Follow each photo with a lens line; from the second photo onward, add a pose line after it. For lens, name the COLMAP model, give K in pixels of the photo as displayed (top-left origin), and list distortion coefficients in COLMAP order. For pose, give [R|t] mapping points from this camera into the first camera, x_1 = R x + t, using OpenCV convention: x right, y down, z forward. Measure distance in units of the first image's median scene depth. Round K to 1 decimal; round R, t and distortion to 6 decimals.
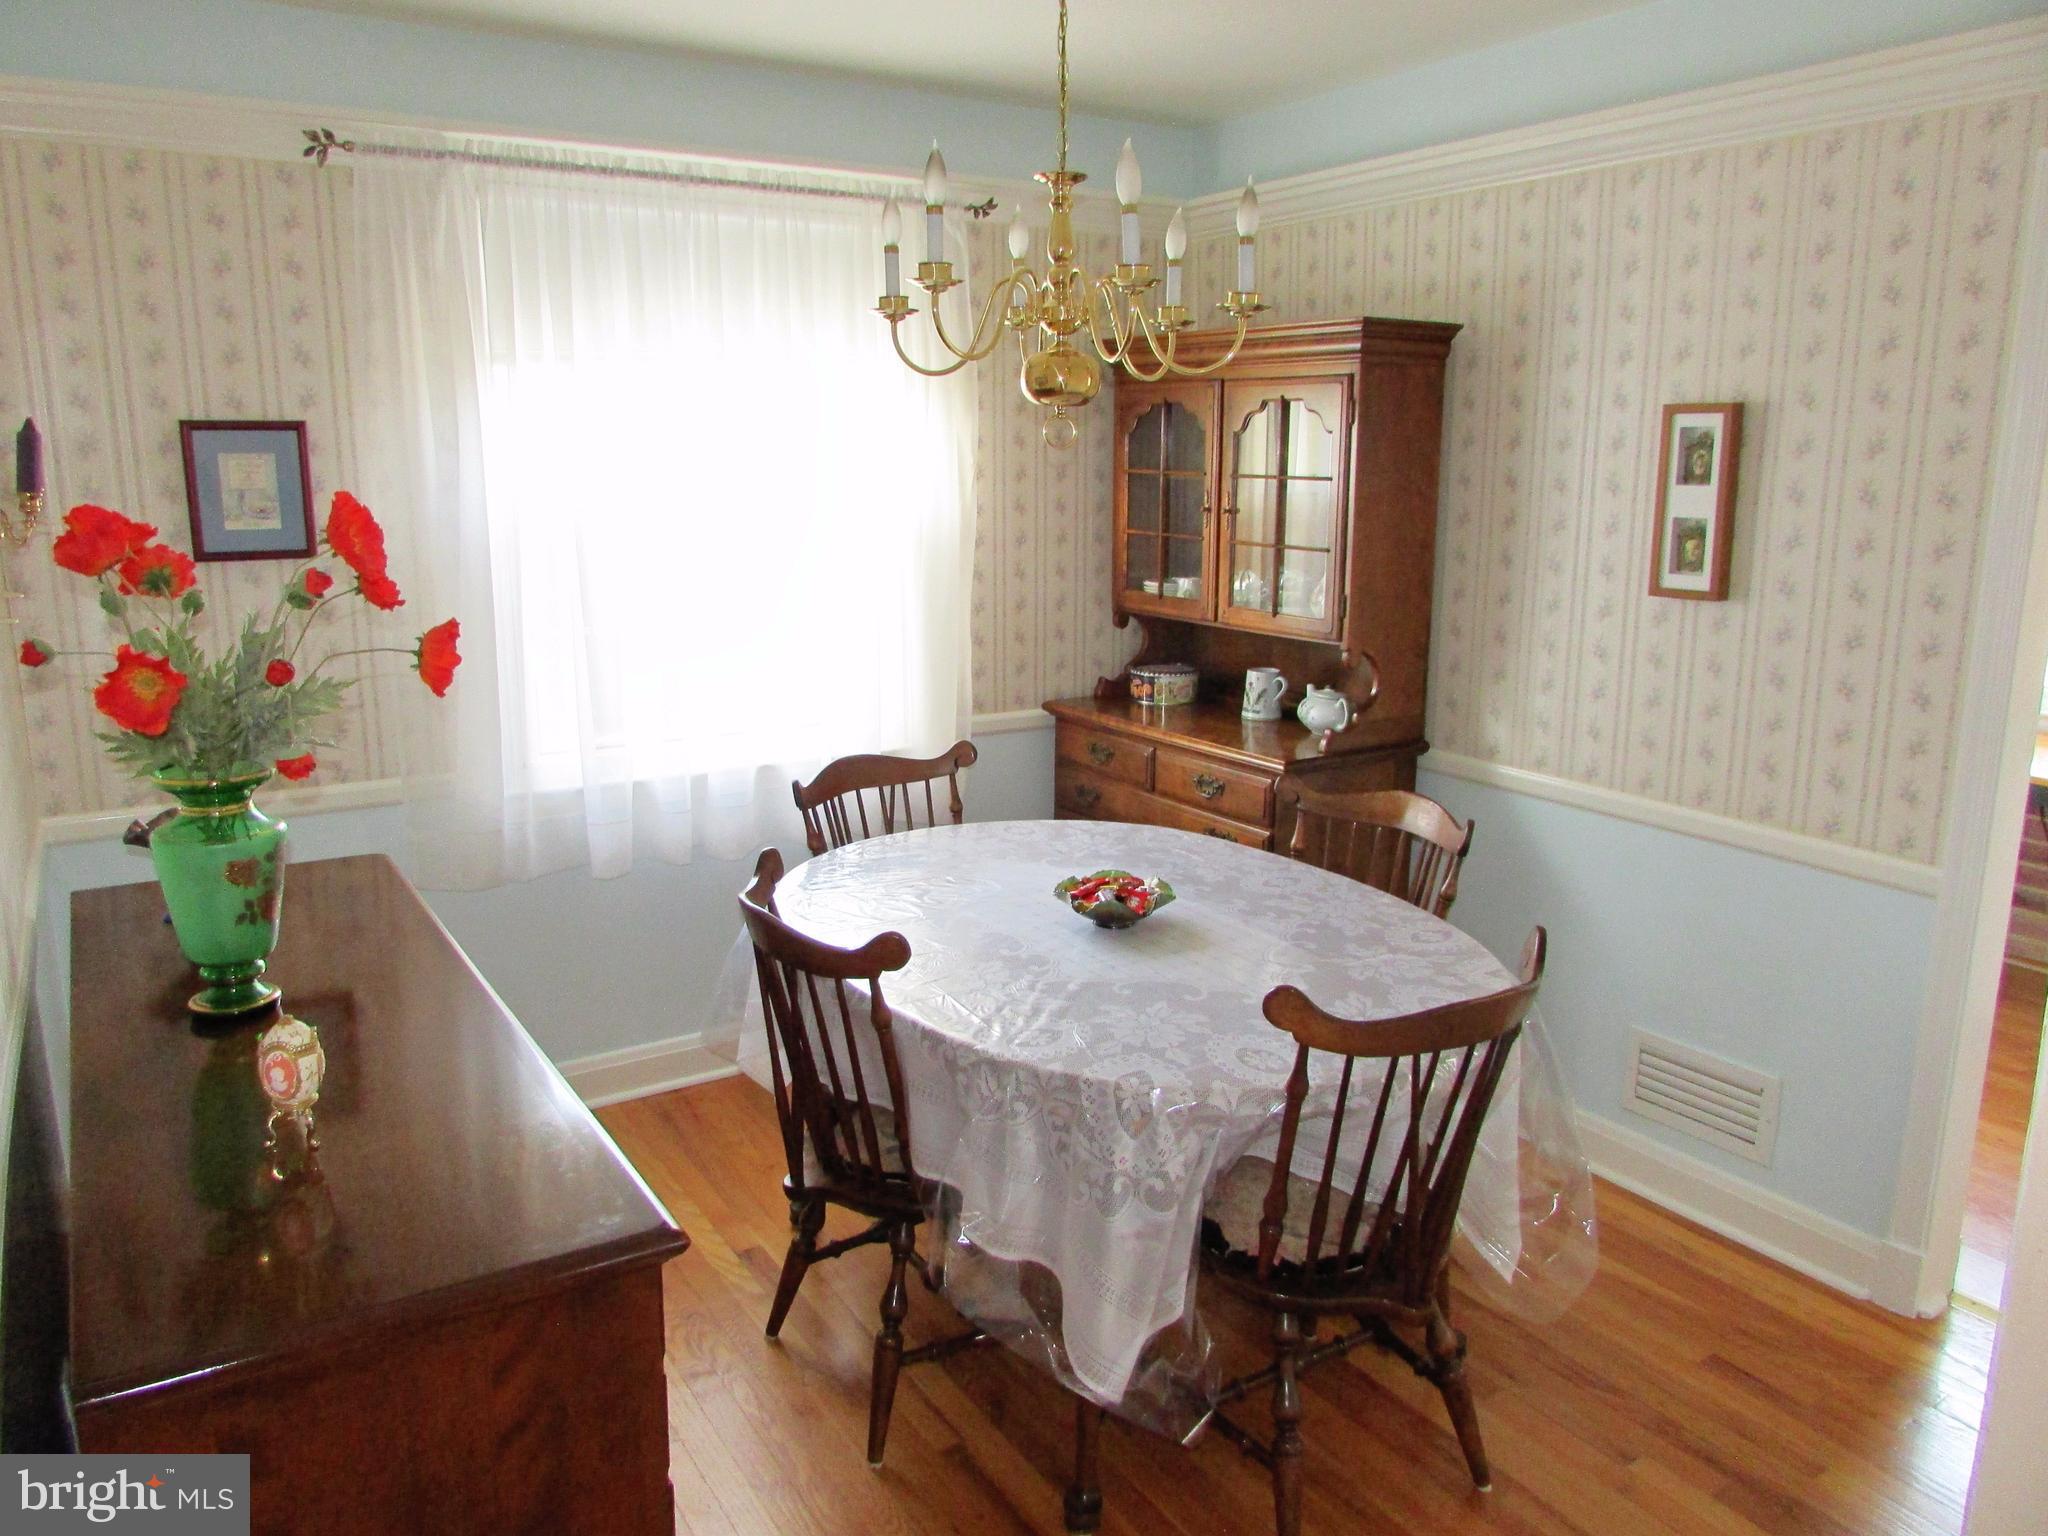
lens RADIAL K [[1464.6, 0, 1024.0], [0, 1464.6, 768.0], [0, 0, 1]] dist [-0.045474, 0.000545]
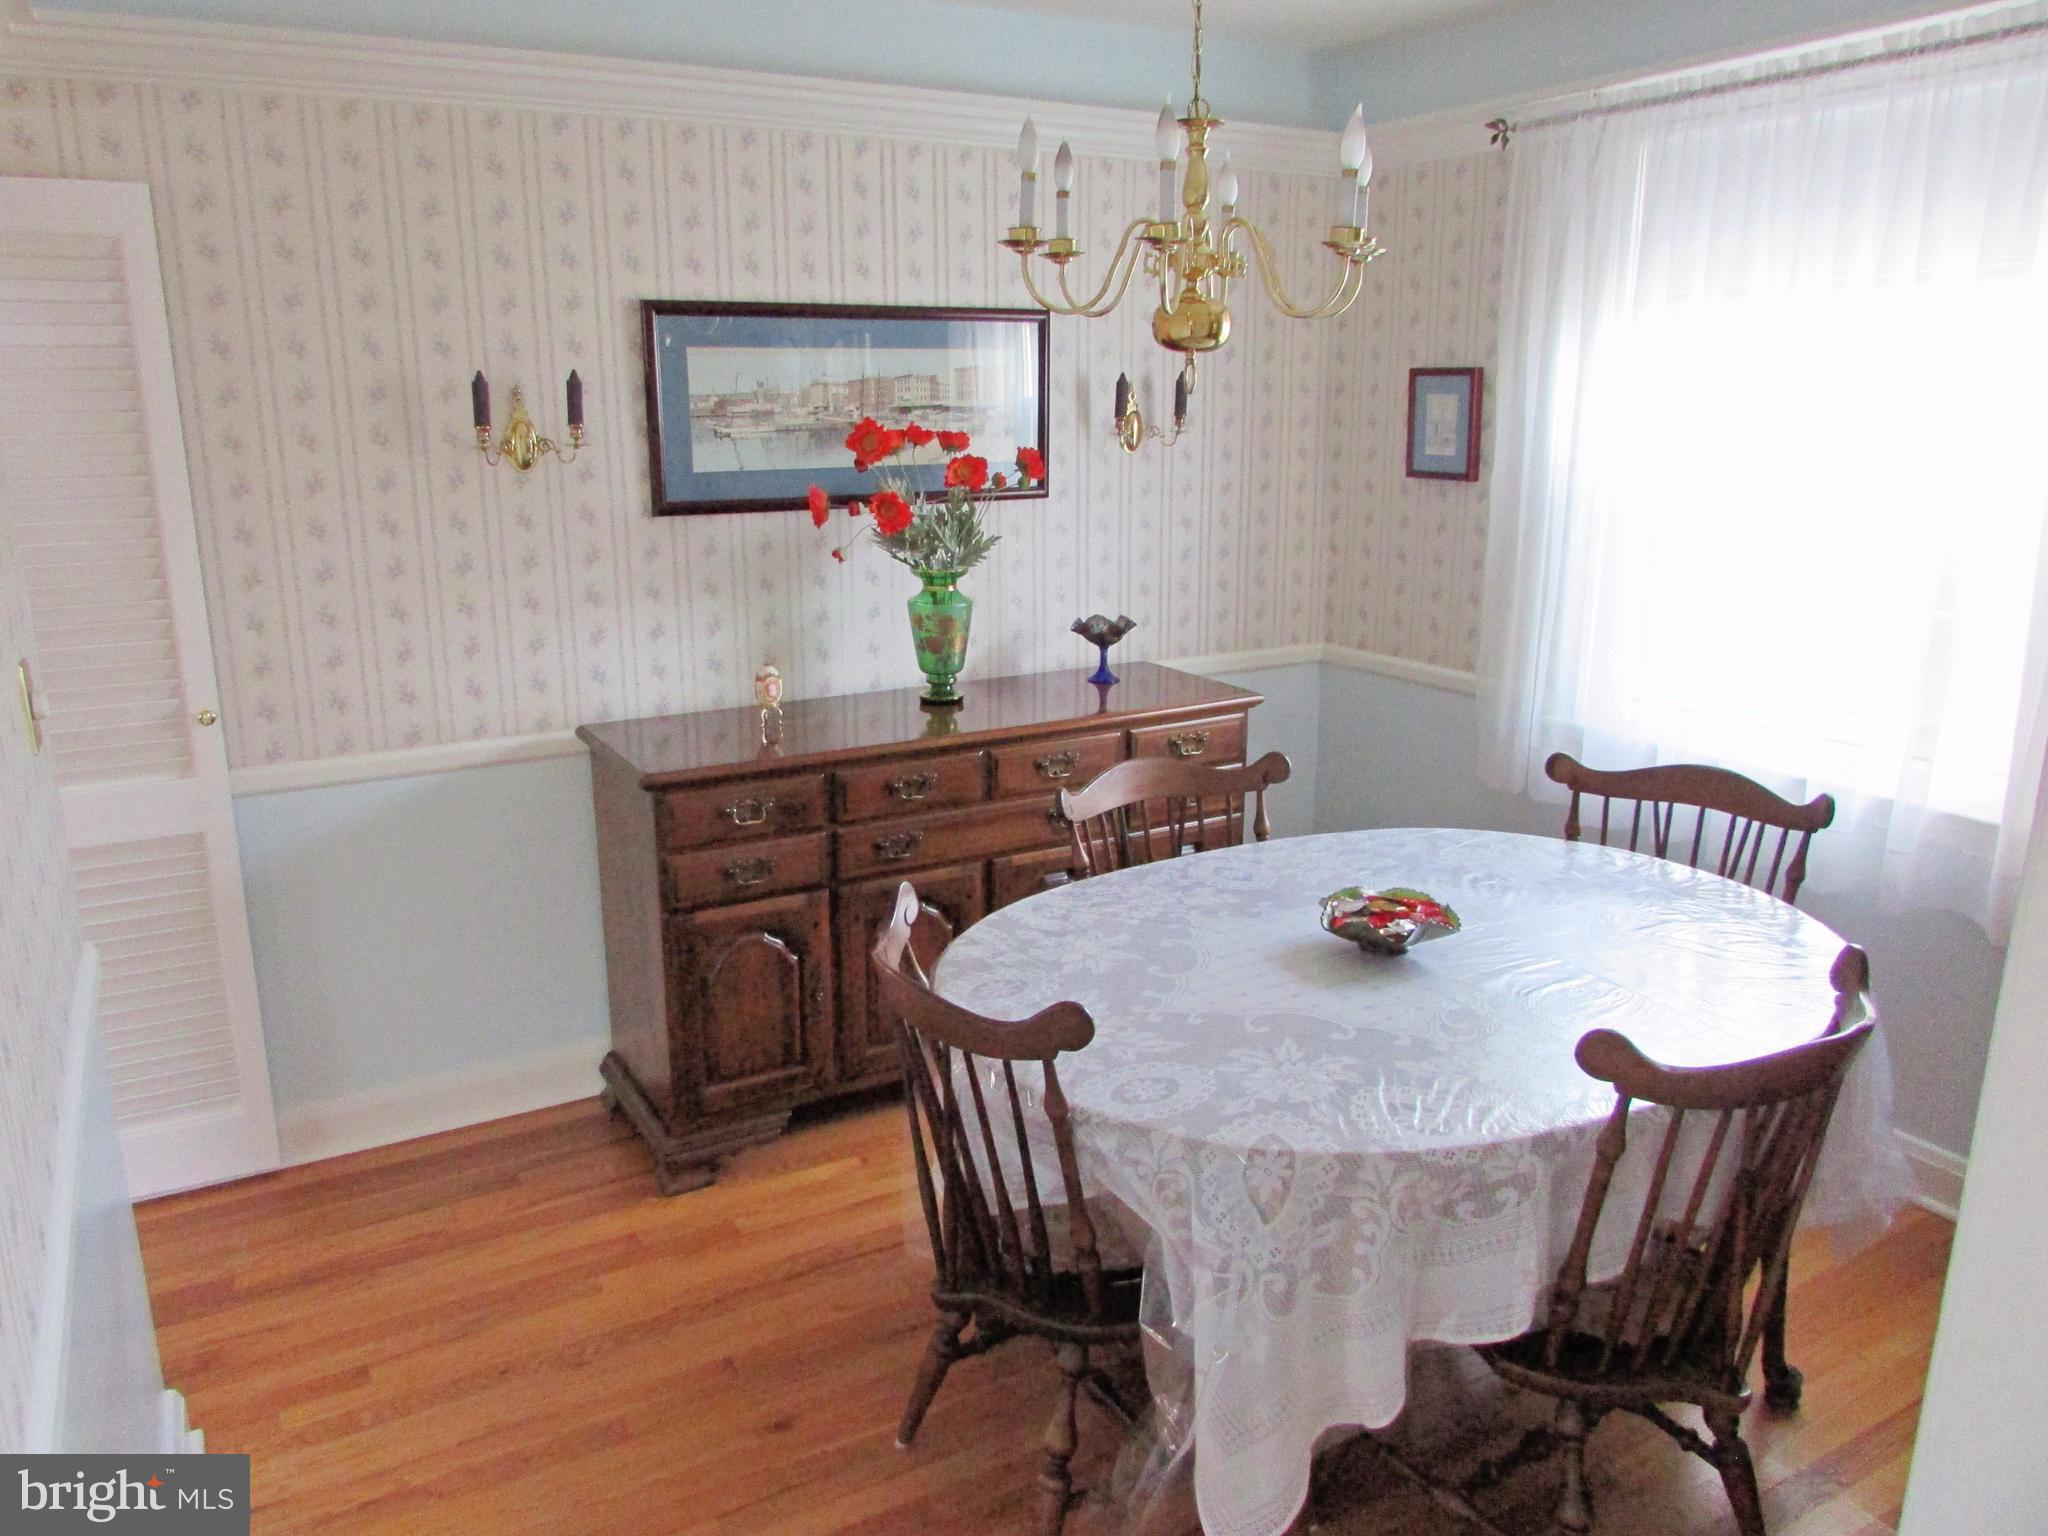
lens RADIAL K [[1482.1, 0, 1024.0], [0, 1482.1, 768.0], [0, 0, 1]] dist [0.006751, 0.006352]
pose [[-0.051185, 0.245412, -0.968067, 0.819628], [-0.210999, 0.944798, 0.250670, -0.154966], [0.976145, 0.217092, 0.003423, 0.698268]]
